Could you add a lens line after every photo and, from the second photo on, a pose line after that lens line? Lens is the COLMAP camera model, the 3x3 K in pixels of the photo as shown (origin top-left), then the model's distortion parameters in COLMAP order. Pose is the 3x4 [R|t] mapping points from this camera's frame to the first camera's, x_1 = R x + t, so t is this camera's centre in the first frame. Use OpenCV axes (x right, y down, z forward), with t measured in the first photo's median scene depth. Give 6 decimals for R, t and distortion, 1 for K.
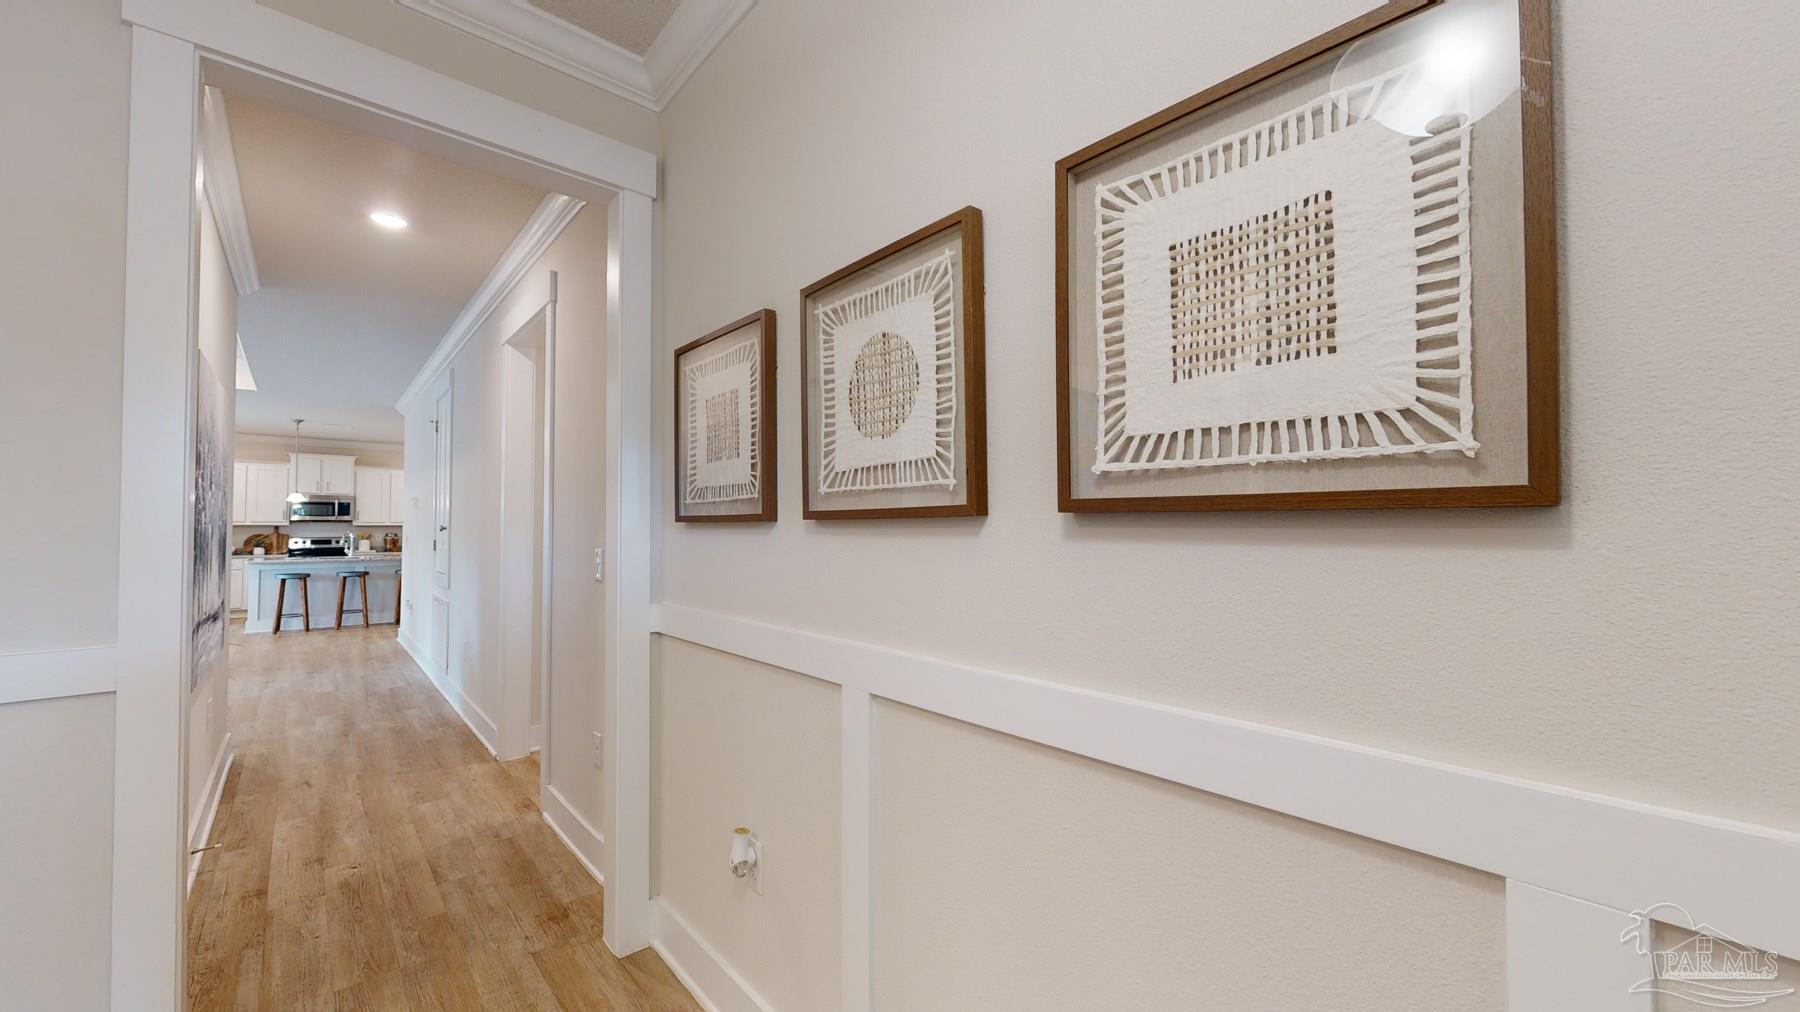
lens RADIAL K [[654.5, 0, 899.3], [0, 654.5, 509.5], [0, 0, 1]] dist [0.001430, 0.000105]
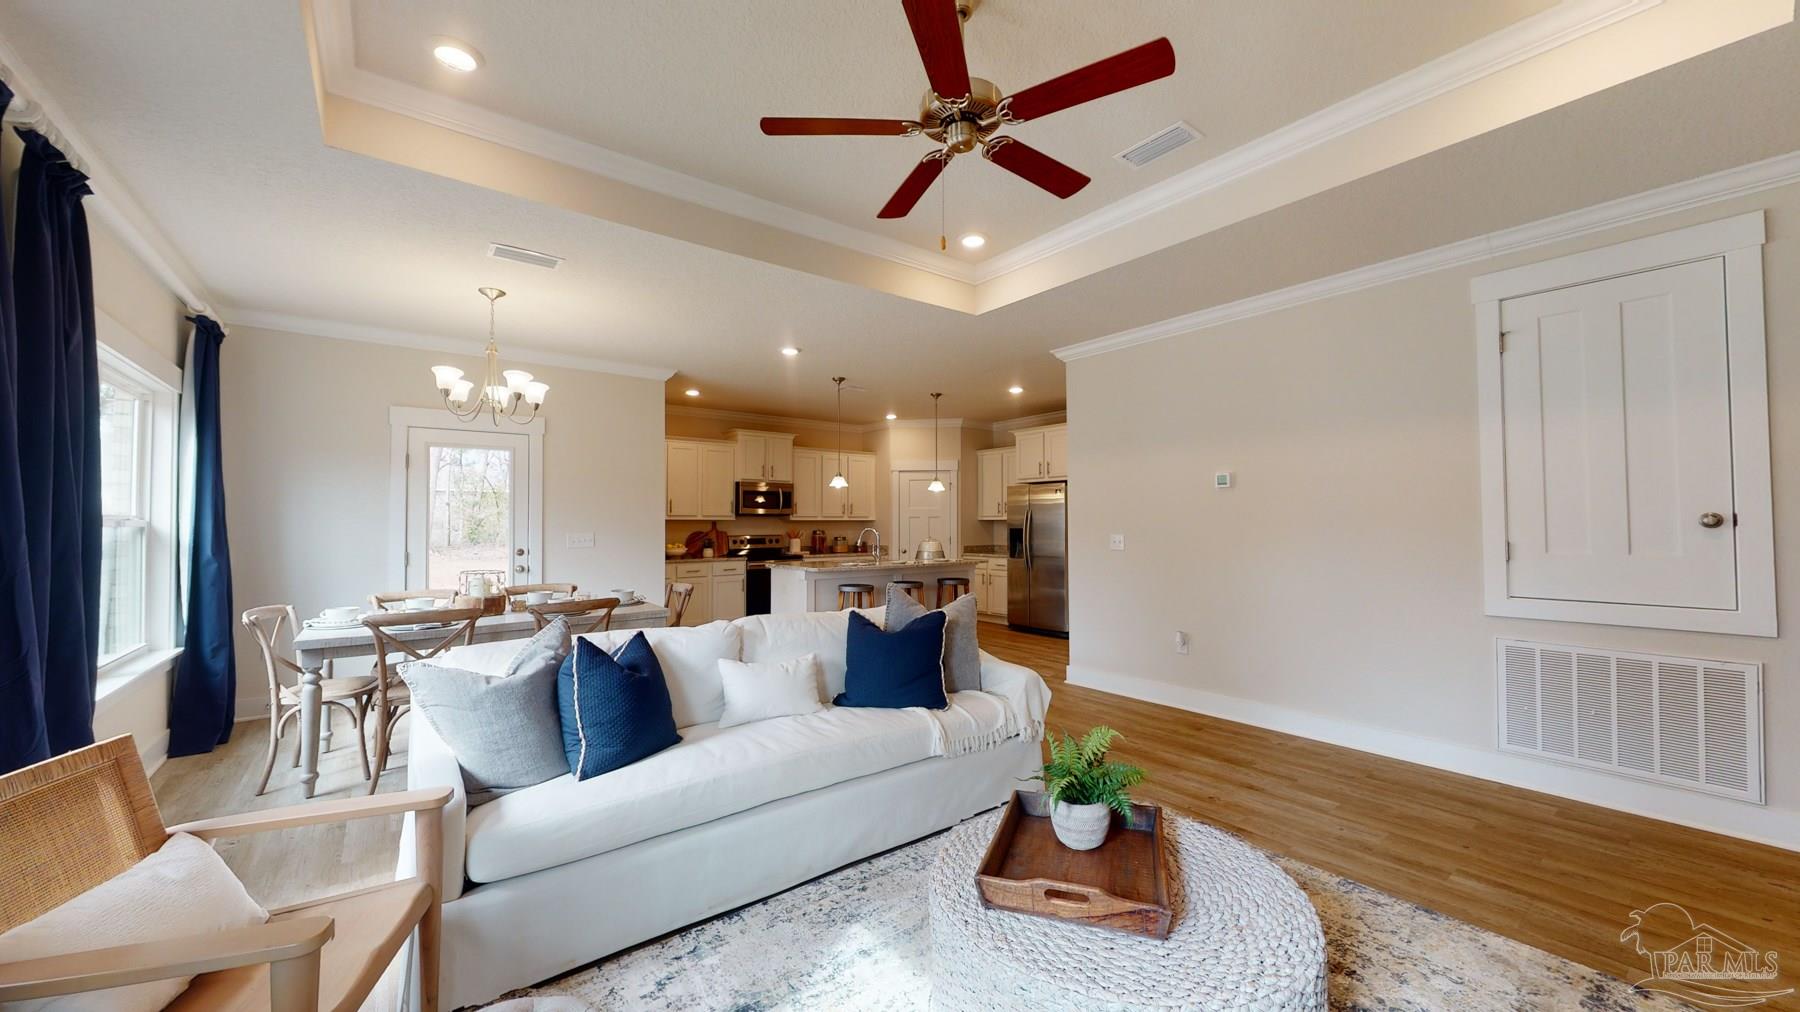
lens RADIAL K [[654.5, 0, 899.3], [0, 654.5, 509.5], [0, 0, 1]] dist [0.001430, 0.000105]
pose [[0.996563, 0.000573, -0.082841, -0.663666], [-0.000036, 0.999979, 0.006479, 0.005765], [0.082843, -0.006454, 0.996542, 0.224021]]
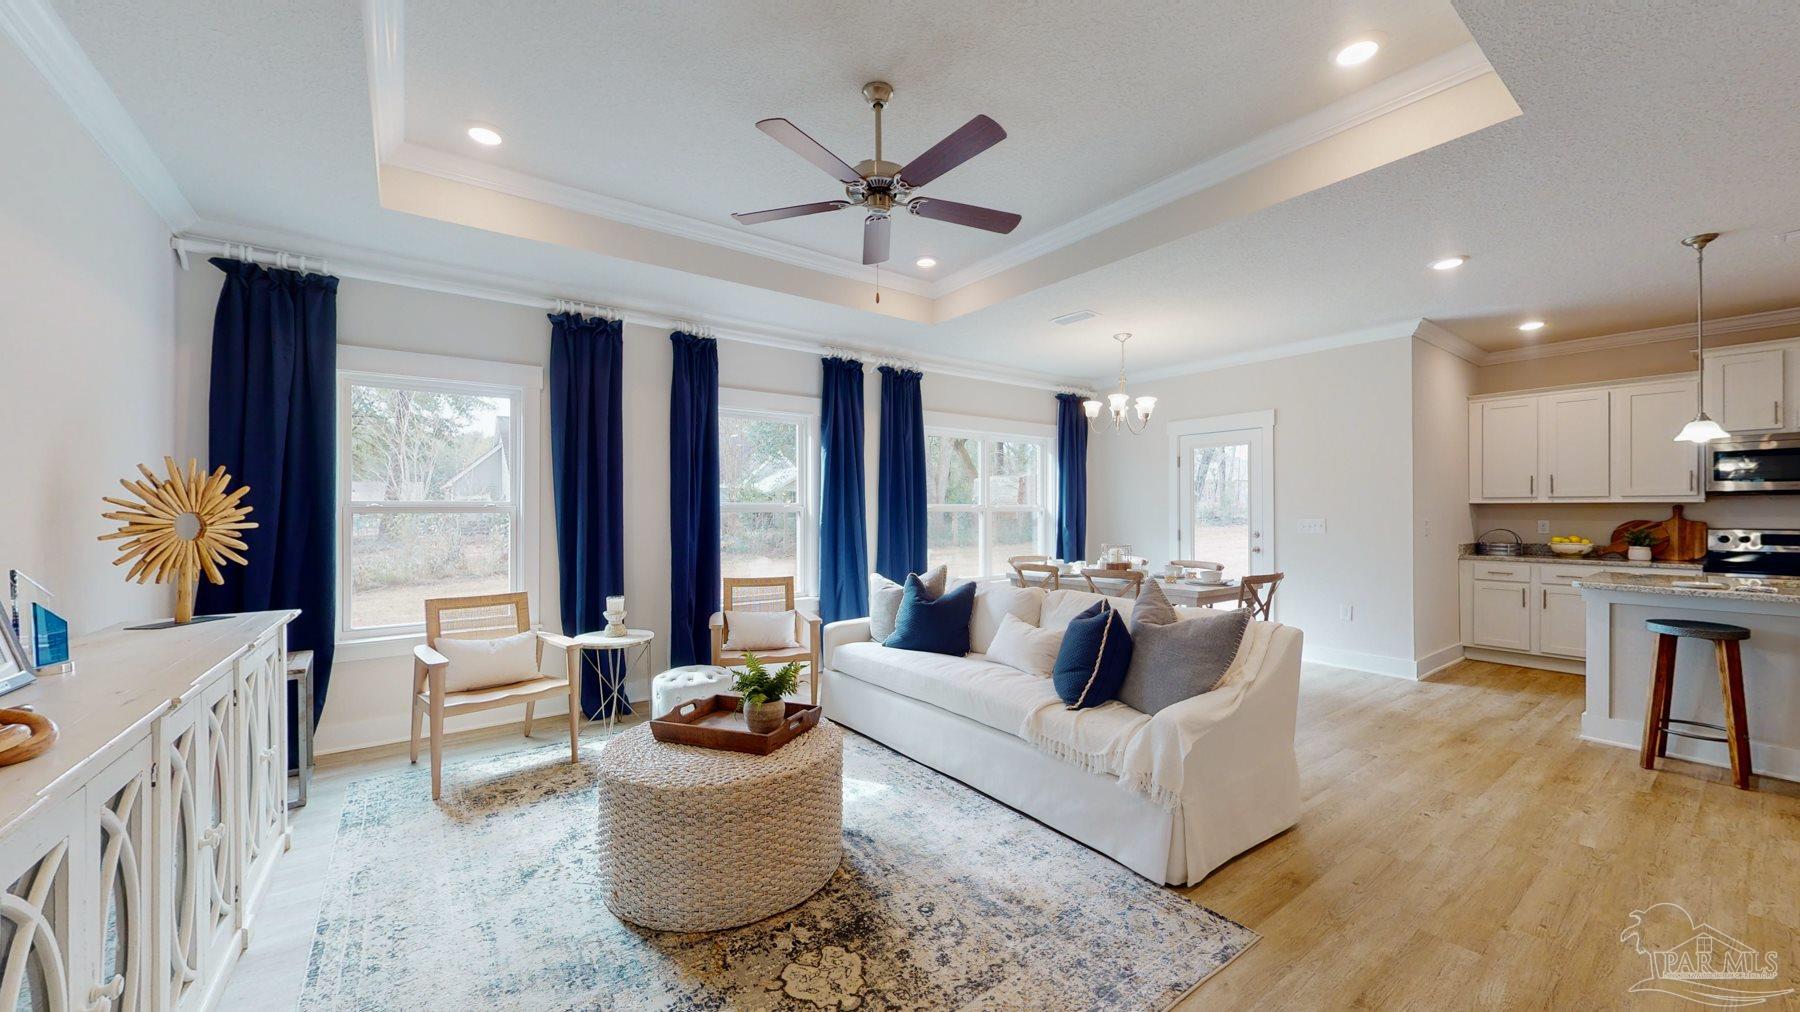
lens RADIAL K [[654.5, 0, 899.3], [0, 654.5, 509.5], [0, 0, 1]] dist [0.001430, 0.000105]
pose [[-0.100593, 0.005389, -0.994913, -0.399187], [0.030937, 0.999519, 0.002286, 0.009819], [0.994447, -0.030549, -0.100712, 0.465869]]
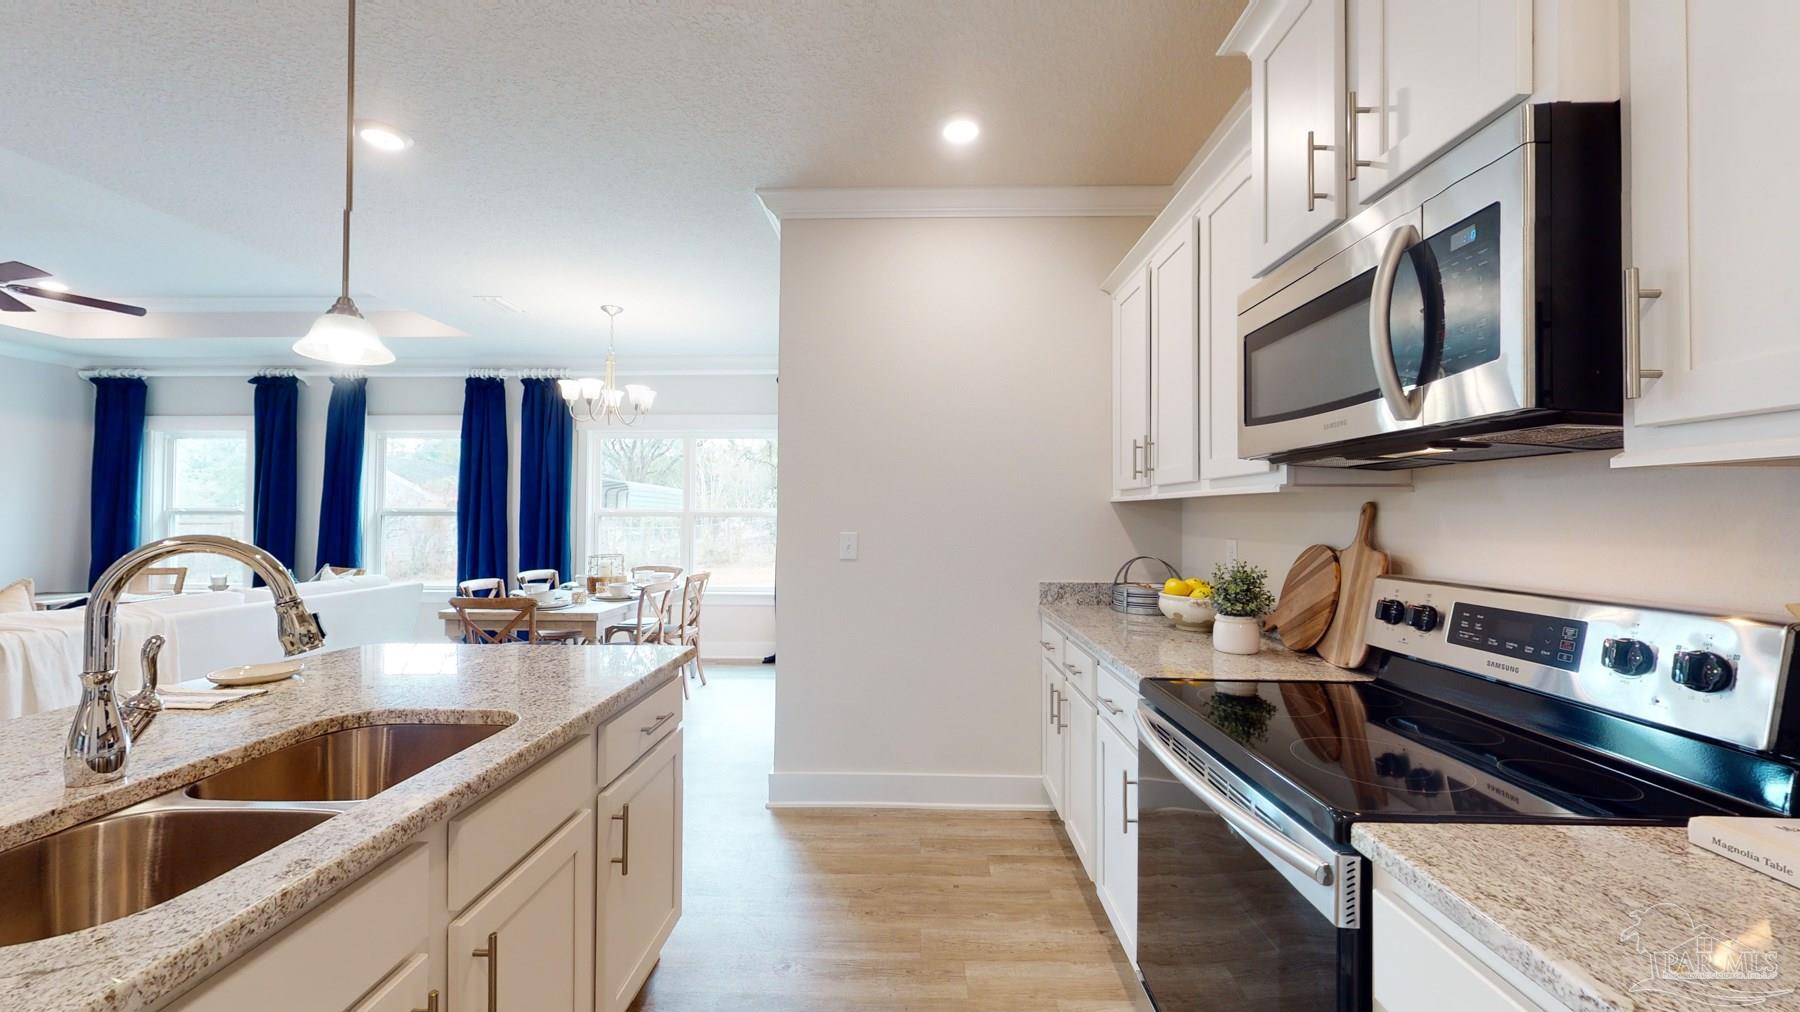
lens RADIAL K [[649.8, 0, 900.0], [0, 649.8, 506.0], [0, 0, 1]] dist [-0.000197, 0.000045]
pose [[-0.688274, -0.009113, -0.725393, -0.753734], [0.022100, 0.999194, -0.033522, 0.029540], [0.725114, -0.039103, -0.687518, 1.025874]]
